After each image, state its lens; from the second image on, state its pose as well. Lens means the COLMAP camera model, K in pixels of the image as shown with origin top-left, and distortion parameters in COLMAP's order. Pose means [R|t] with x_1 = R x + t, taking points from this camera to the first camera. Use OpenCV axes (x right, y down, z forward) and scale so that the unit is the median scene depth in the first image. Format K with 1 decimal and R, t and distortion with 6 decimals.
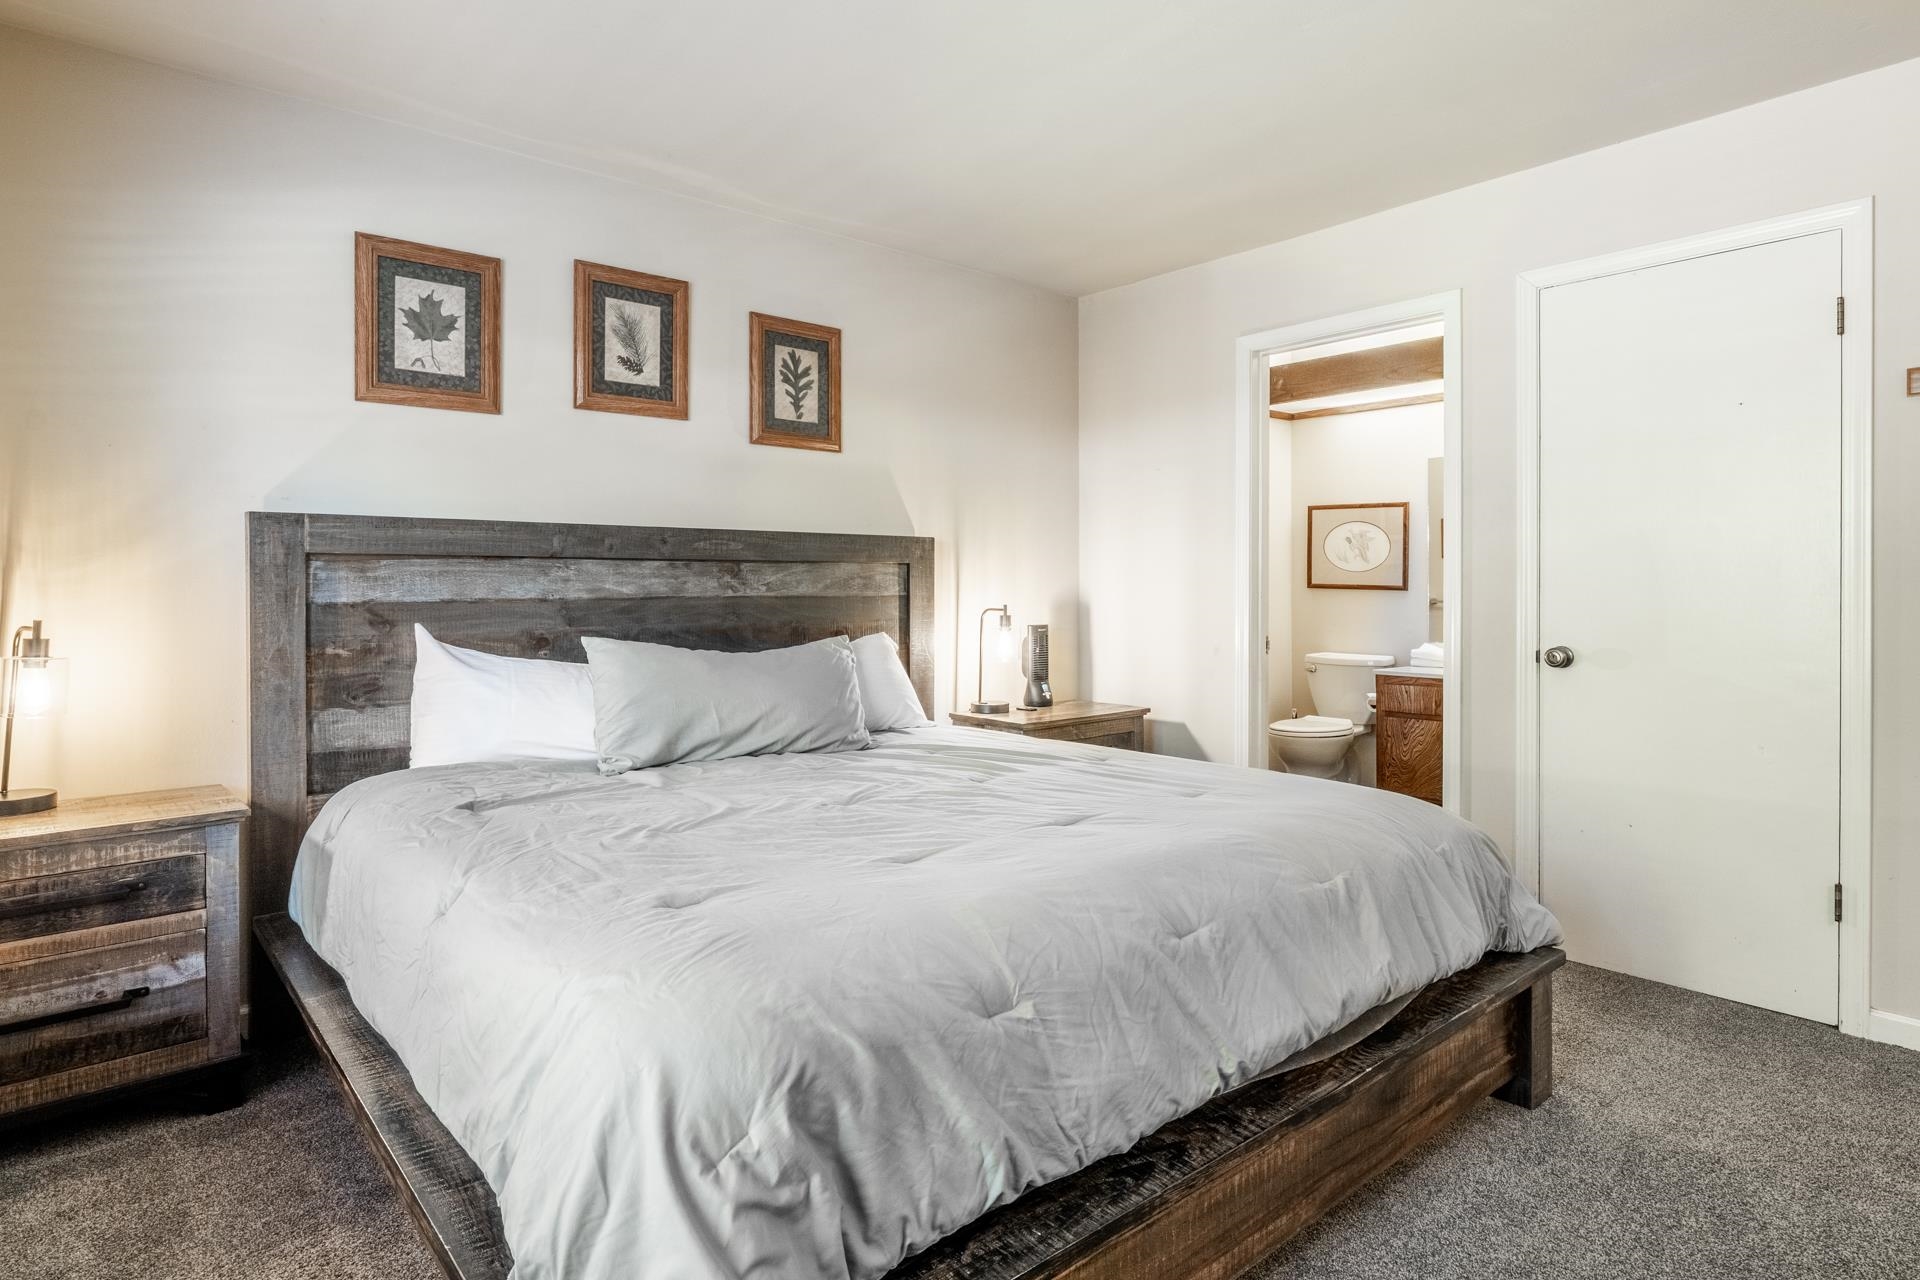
lens RADIAL K [[1018.7, 0, 944.4], [0, 1018.7, 608.5], [0, 0, 1]] dist [-0.000073, -0.003382]
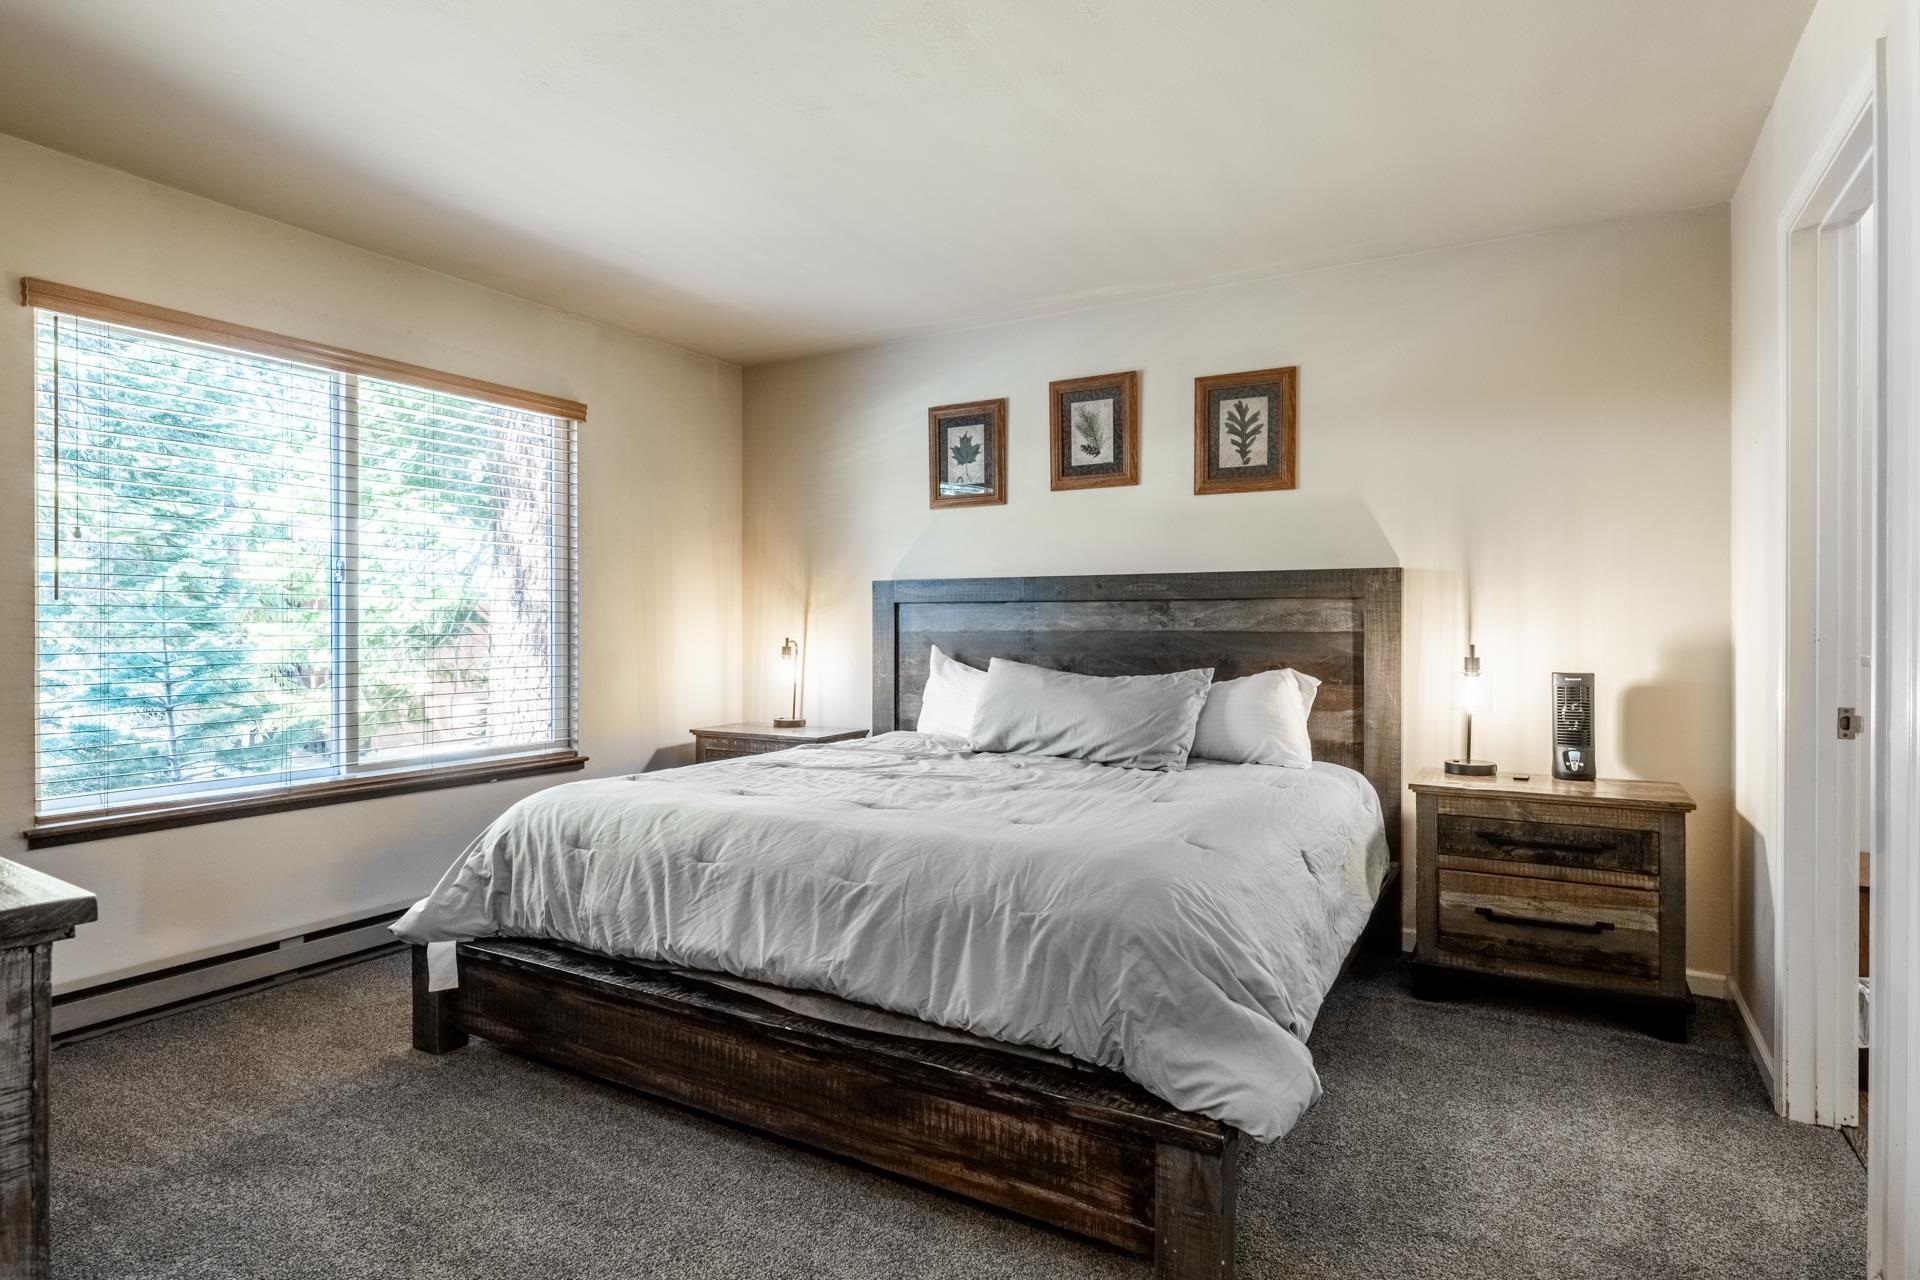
lens RADIAL K [[1018.7, 0, 974.7], [0, 1018.7, 635.6], [0, 0, 1]] dist [-0.000073, -0.003382]
pose [[0.355549, 0.013298, -0.934563, 0.832787], [-0.021114, 0.999758, 0.006193, -0.009308], [0.934419, 0.017531, 0.355744, 0.402761]]
